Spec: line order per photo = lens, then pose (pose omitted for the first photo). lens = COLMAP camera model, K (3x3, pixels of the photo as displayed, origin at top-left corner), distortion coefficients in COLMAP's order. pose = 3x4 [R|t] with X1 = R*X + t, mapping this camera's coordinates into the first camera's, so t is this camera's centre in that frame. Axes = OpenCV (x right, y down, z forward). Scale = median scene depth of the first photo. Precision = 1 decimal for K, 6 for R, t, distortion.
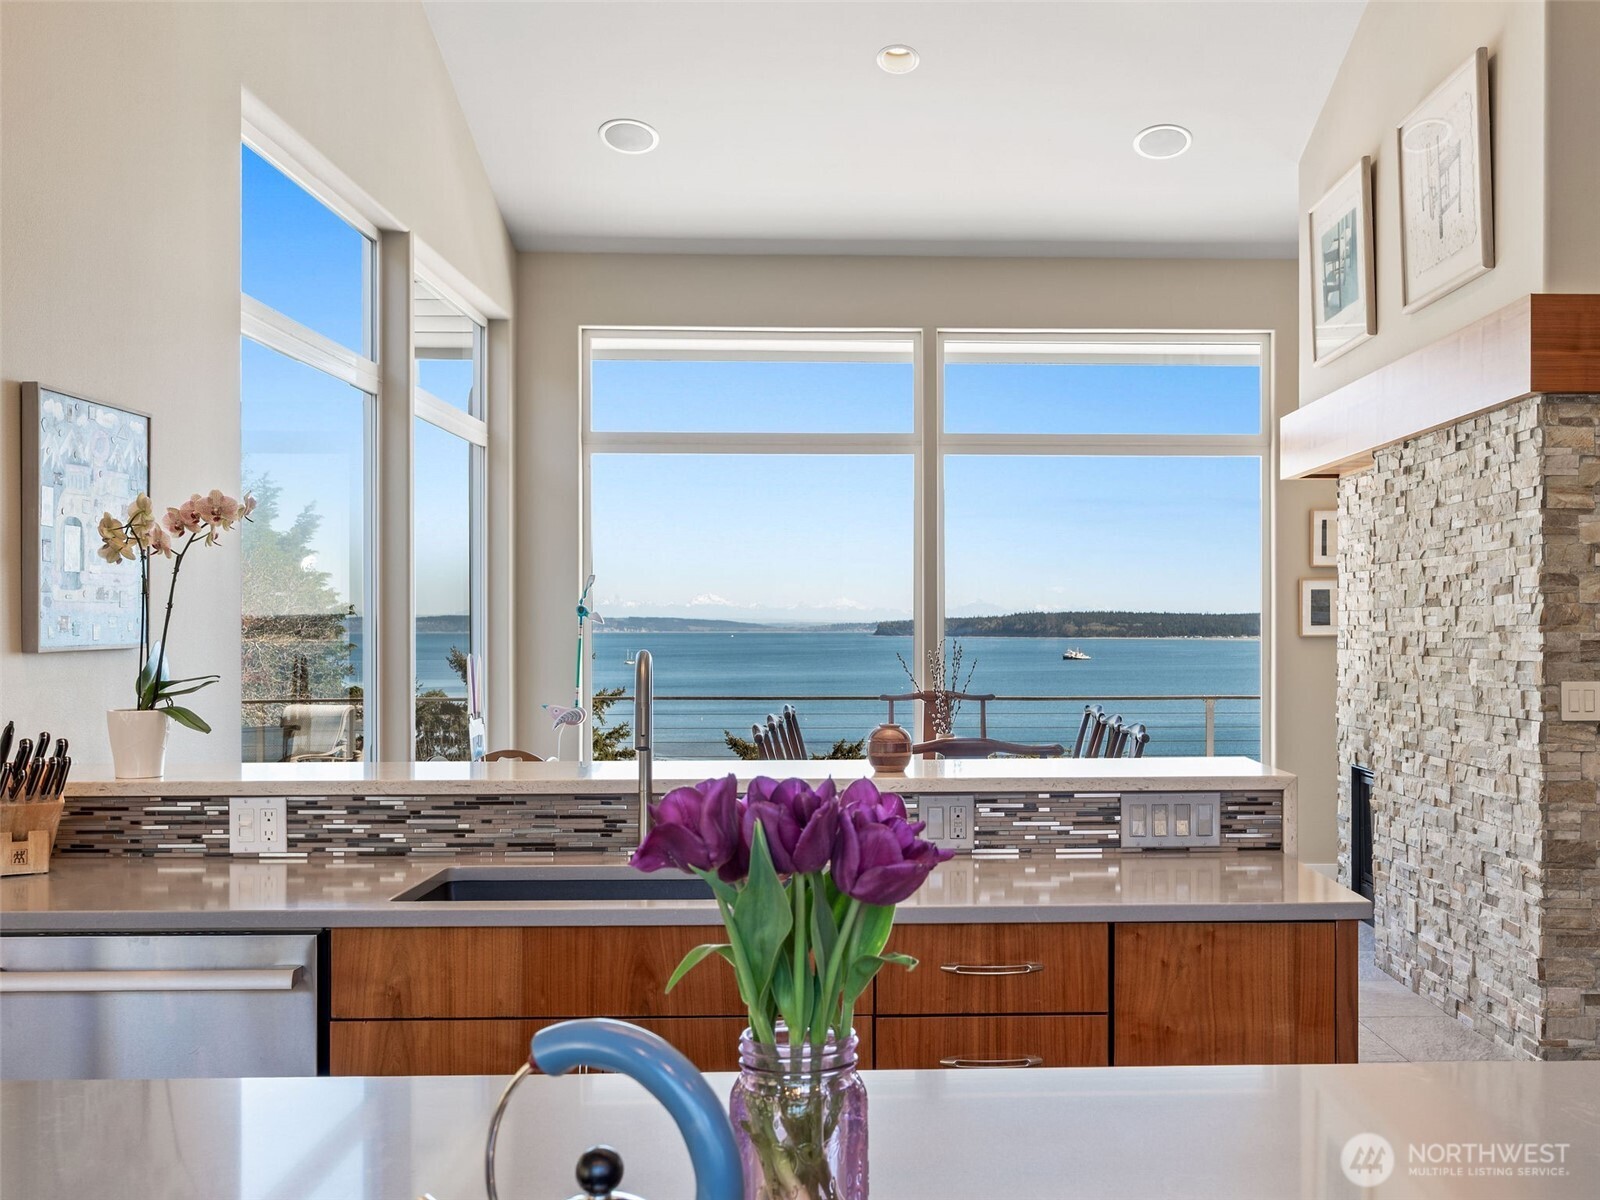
lens RADIAL K [[1705.1, 0, 901.5], [0, 1705.1, 595.9], [0, 0, 1]] dist [0.009695, -0.009267]
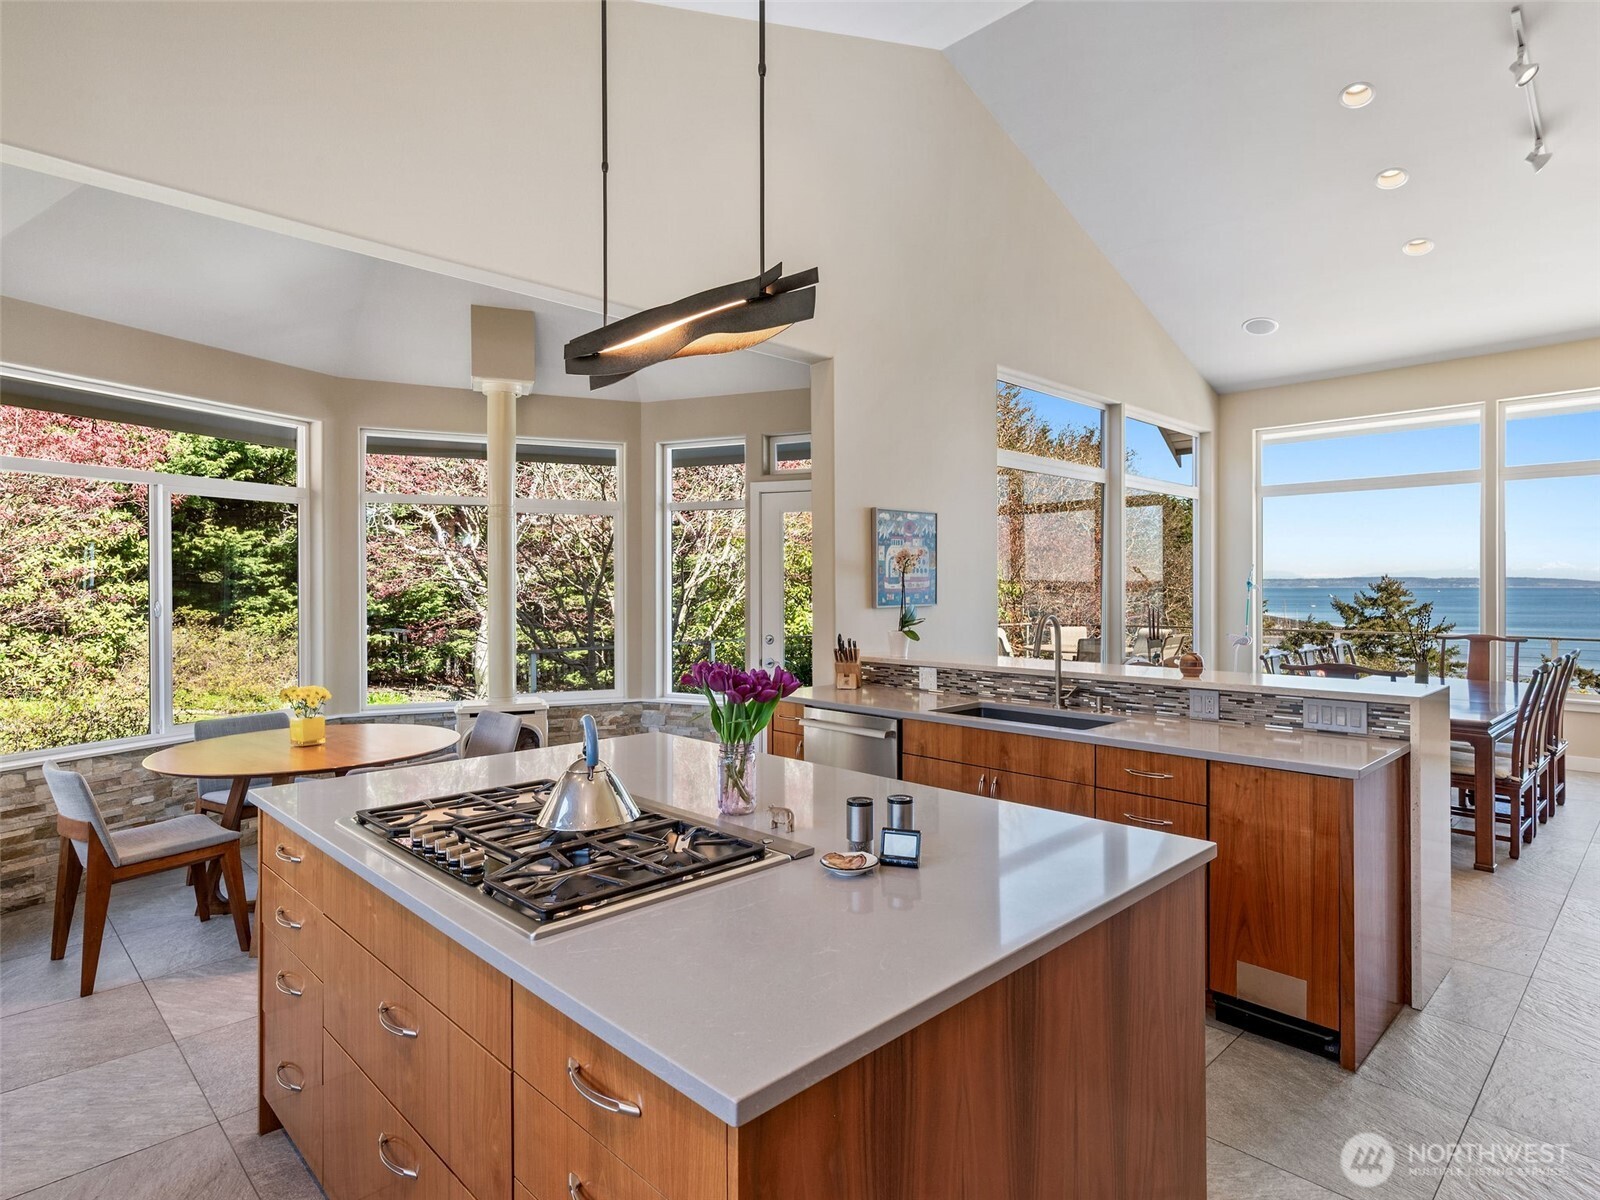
lens RADIAL K [[879.9, 0, 800.0], [0, 879.9, 600.0], [0, 0, 1]] dist [0.007411, 0.001040]
pose [[0.668324, 0.010345, -0.743799, 0.461794], [0.015911, 0.999476, 0.028198, -0.020929], [0.743700, -0.030680, 0.667809, -0.005222]]
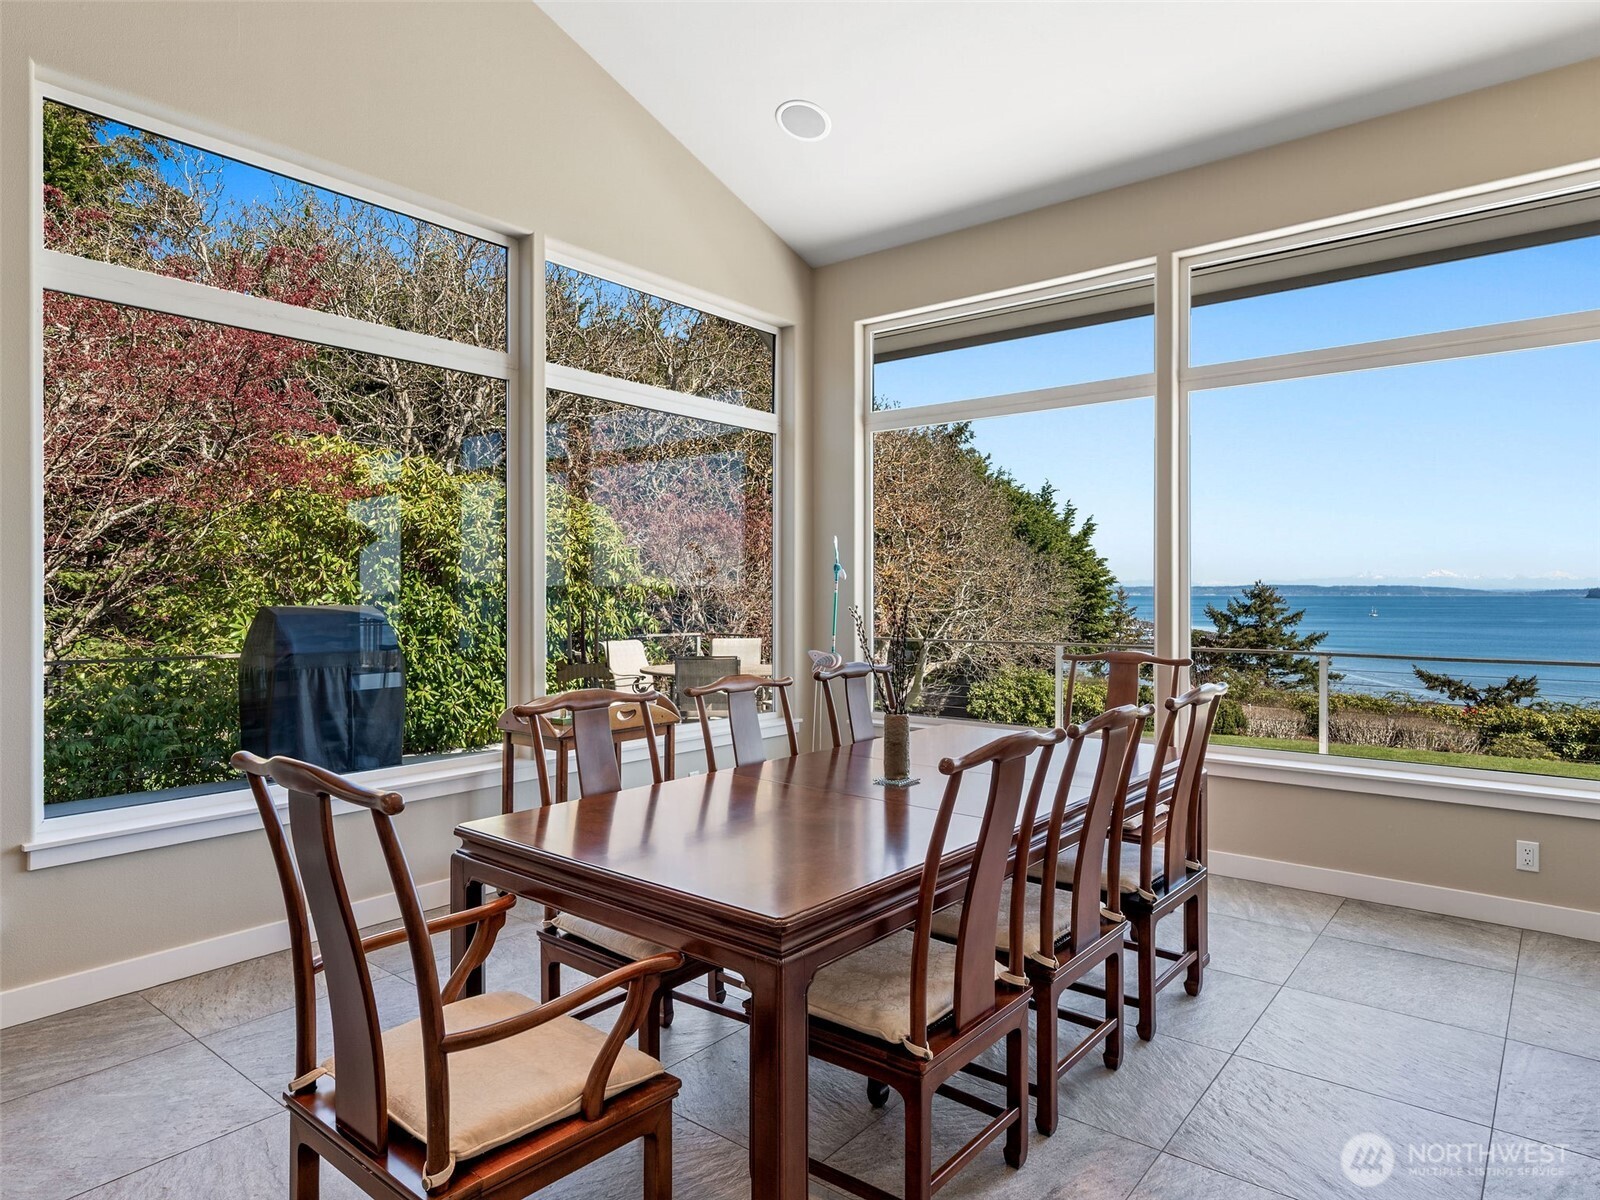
lens RADIAL K [[958.7, 0, 800.0], [0, 958.7, 600.0], [0, 0, 1]] dist [0.000276, 0.000204]
pose [[0.752787, 0.005427, -0.658242, 0.484108], [0.011676, 0.999699, 0.021595, 0.029833], [0.658161, -0.023942, 0.752496, 1.182093]]
